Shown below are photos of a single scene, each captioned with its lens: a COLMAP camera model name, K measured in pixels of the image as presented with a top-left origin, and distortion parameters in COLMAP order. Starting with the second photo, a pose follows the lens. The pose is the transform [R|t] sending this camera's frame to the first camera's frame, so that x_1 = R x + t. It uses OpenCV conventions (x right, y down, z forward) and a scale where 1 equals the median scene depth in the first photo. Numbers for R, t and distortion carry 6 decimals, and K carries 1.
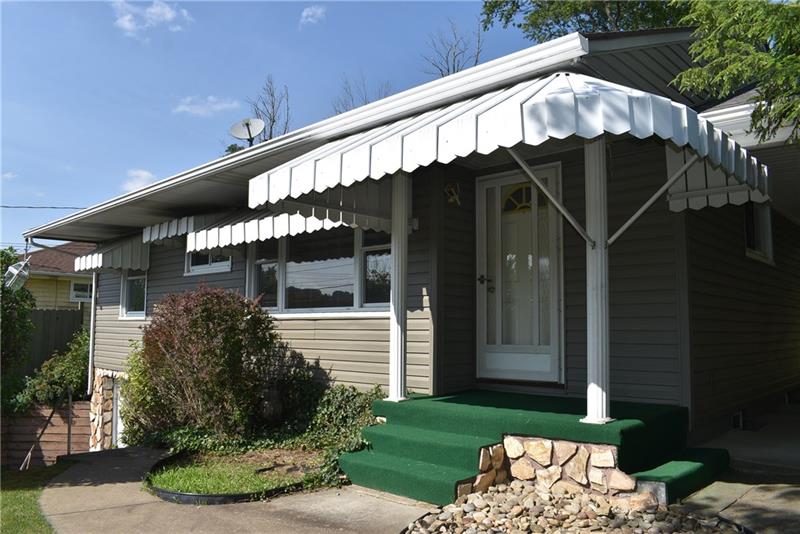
lens RADIAL K [[628.3, 0, 400.2], [0, 628.3, 267.0], [0, 0, 1]] dist [-0.090161, 0.011136]
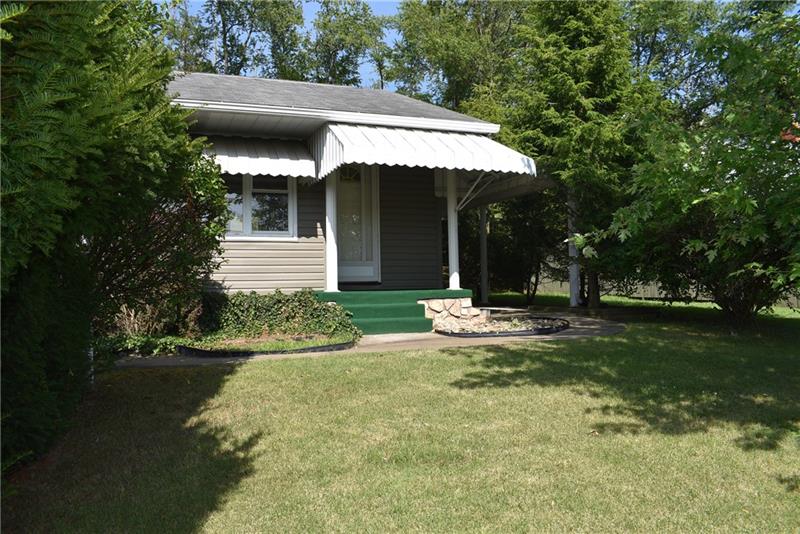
lens RADIAL K [[628.3, 0, 399.9], [0, 628.3, 267.8], [0, 0, 1]] dist [-0.090161, 0.011136]
pose [[0.395397, 0.022395, 0.918237, -1.378870], [-0.073687, 0.997254, 0.007408, 0.125046], [-0.915550, -0.070591, 0.395961, 0.212291]]
